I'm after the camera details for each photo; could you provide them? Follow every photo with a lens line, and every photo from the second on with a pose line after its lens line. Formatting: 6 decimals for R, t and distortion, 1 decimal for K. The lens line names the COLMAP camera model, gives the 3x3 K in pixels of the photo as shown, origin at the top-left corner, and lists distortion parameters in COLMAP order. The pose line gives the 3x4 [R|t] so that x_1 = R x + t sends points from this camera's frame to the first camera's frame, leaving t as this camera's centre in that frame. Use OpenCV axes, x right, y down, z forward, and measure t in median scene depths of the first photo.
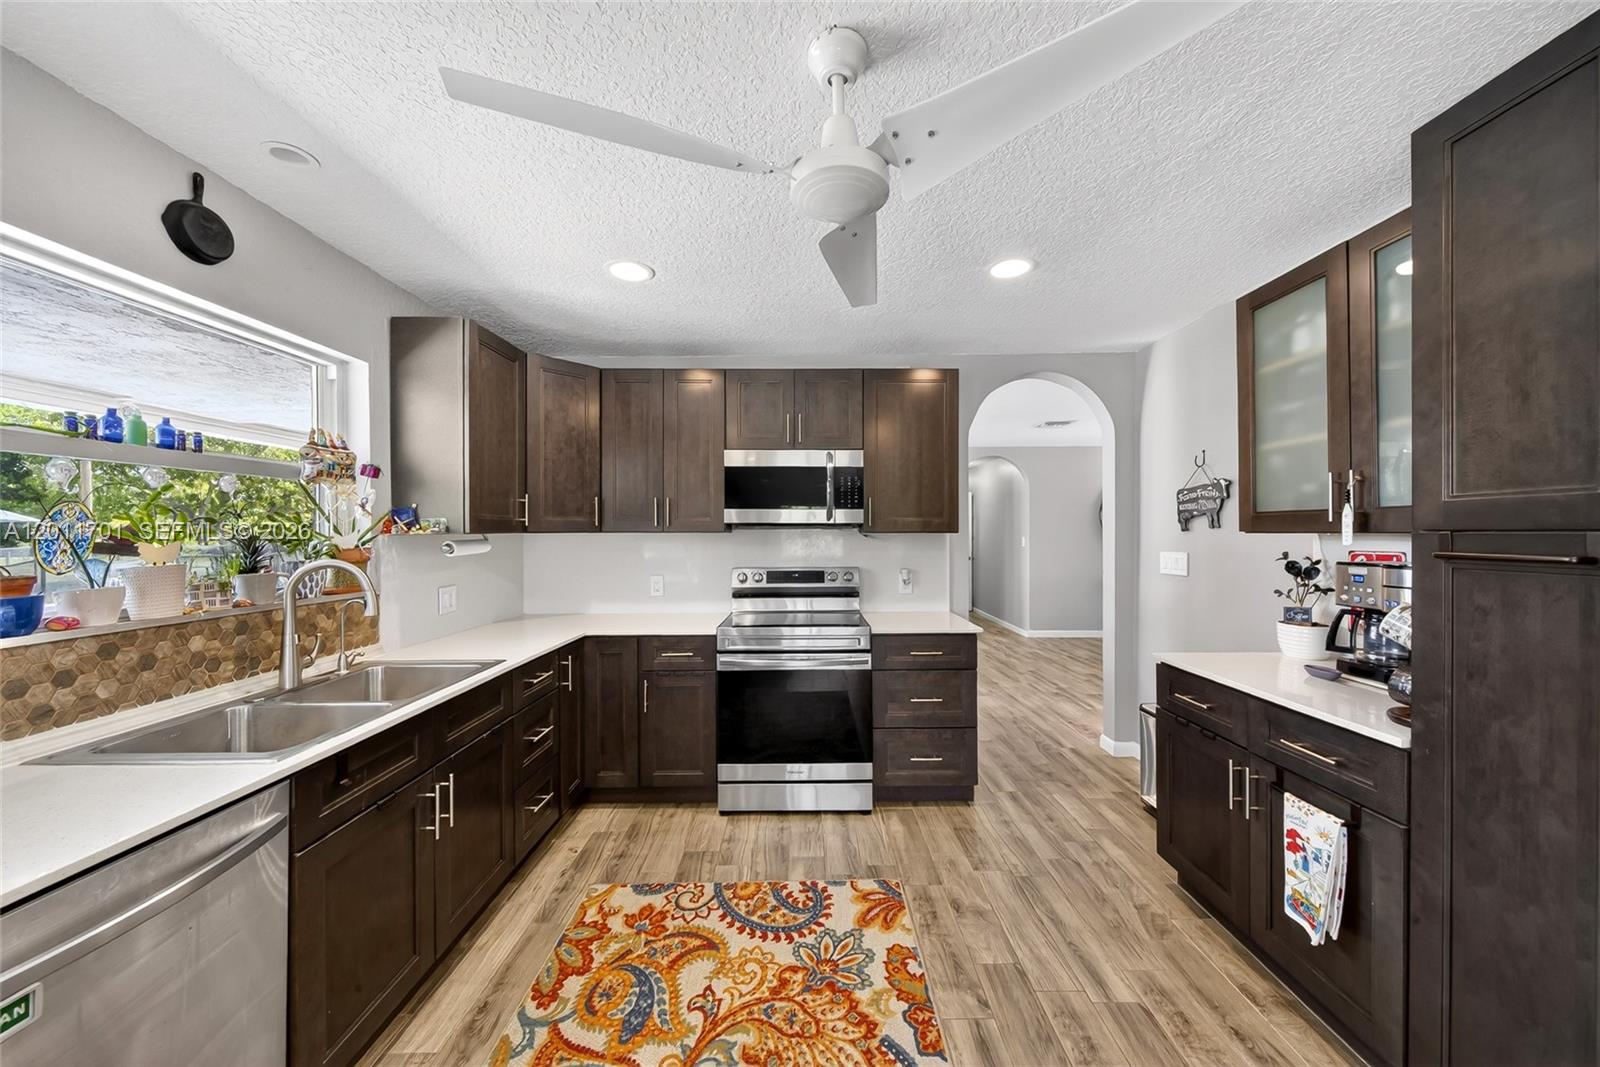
lens RADIAL K [[558.3, 0, 805.2], [0, 558.3, 533.1], [0, 0, 1]] dist [-0.000751, -0.000417]
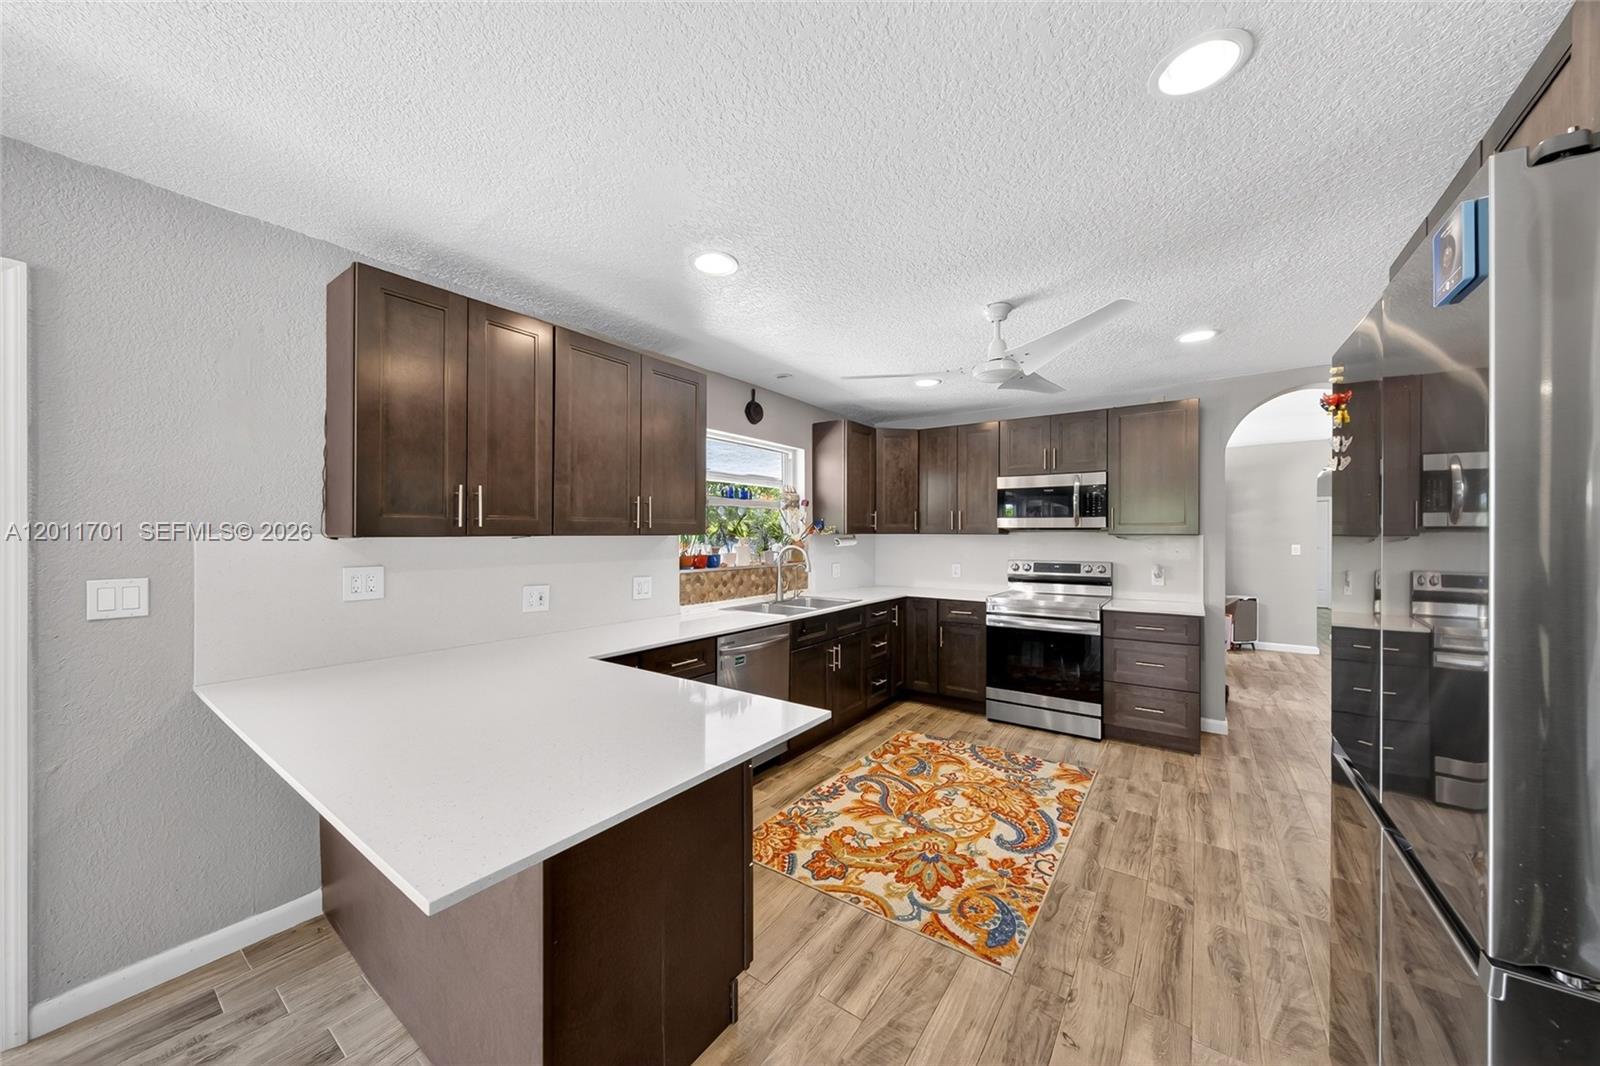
lens RADIAL K [[553.4, 0, 806.3], [0, 553.4, 532.8], [0, 0, 1]] dist [-0.001109, -0.000217]
pose [[0.816776, 0.002204, -0.576950, 0.409895], [-0.005234, 0.999980, -0.003588, 0.004315], [0.576930, 0.005951, 0.816772, -0.680545]]
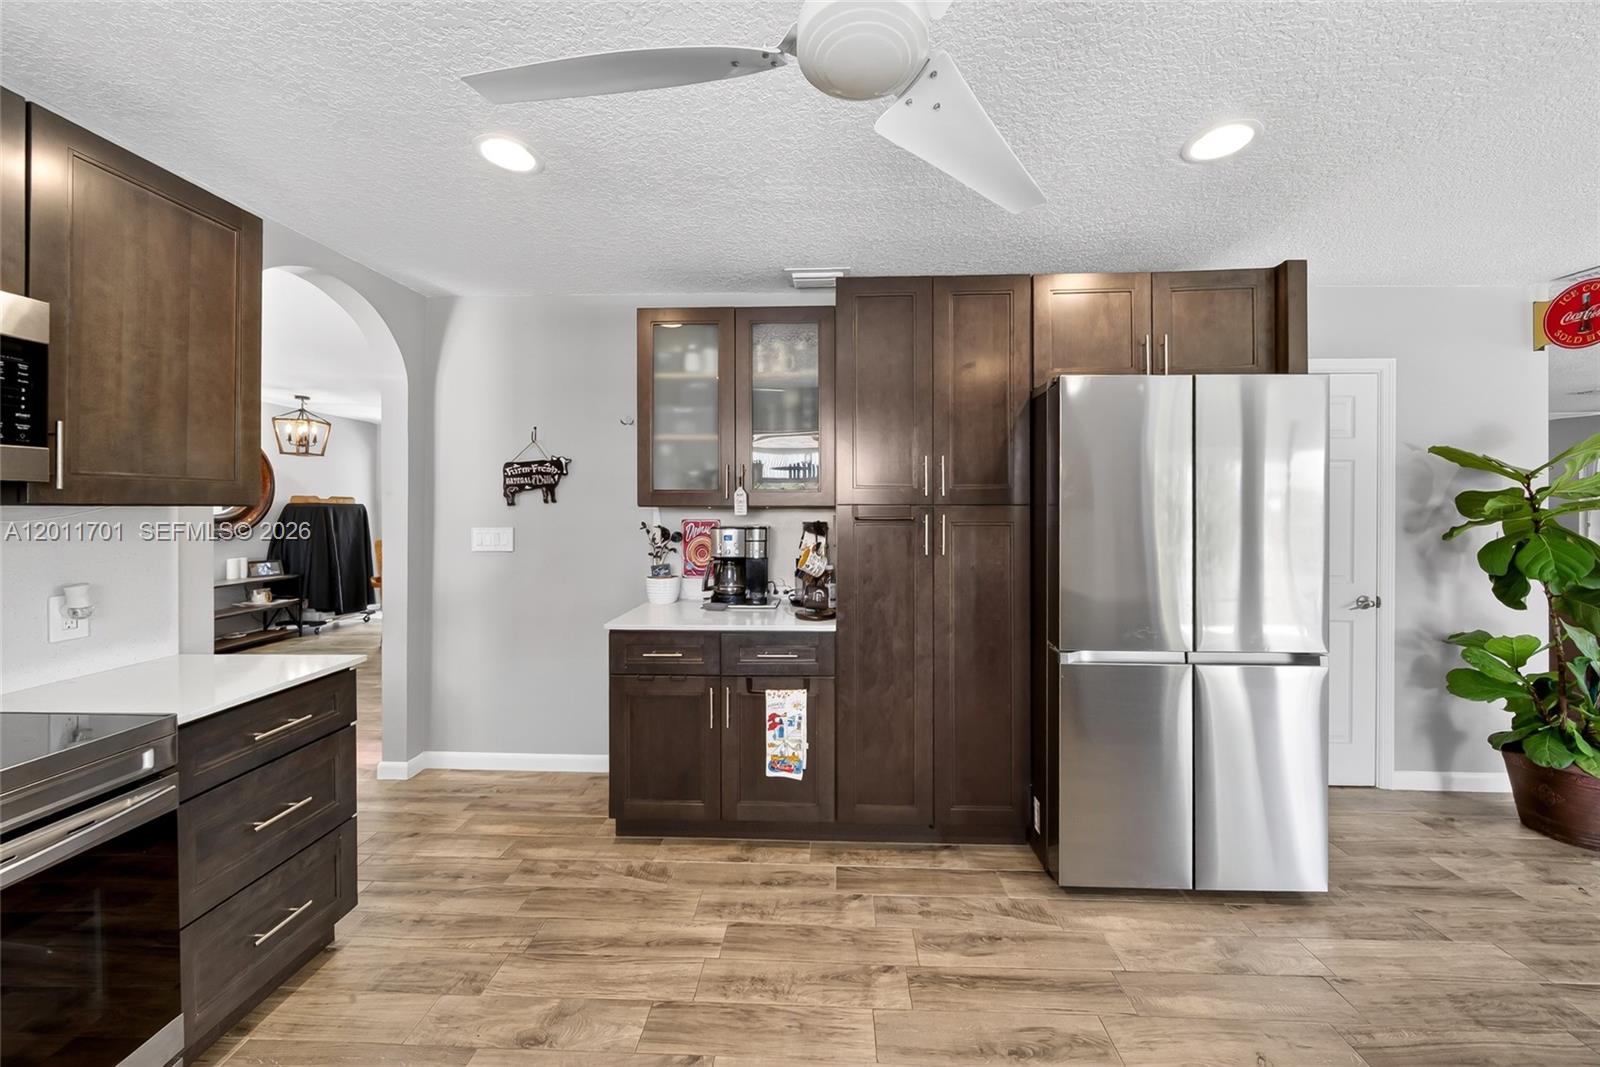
lens RADIAL K [[564.8, 0, 804.8], [0, 564.8, 509.1], [0, 0, 1]] dist [-0.000684, -0.000267]
pose [[0.042215, 0.000807, 0.999108, -0.415128], [0.001253, 0.999999, -0.000860, 0.006348], [-0.999108, 0.001288, 0.042214, 0.626444]]
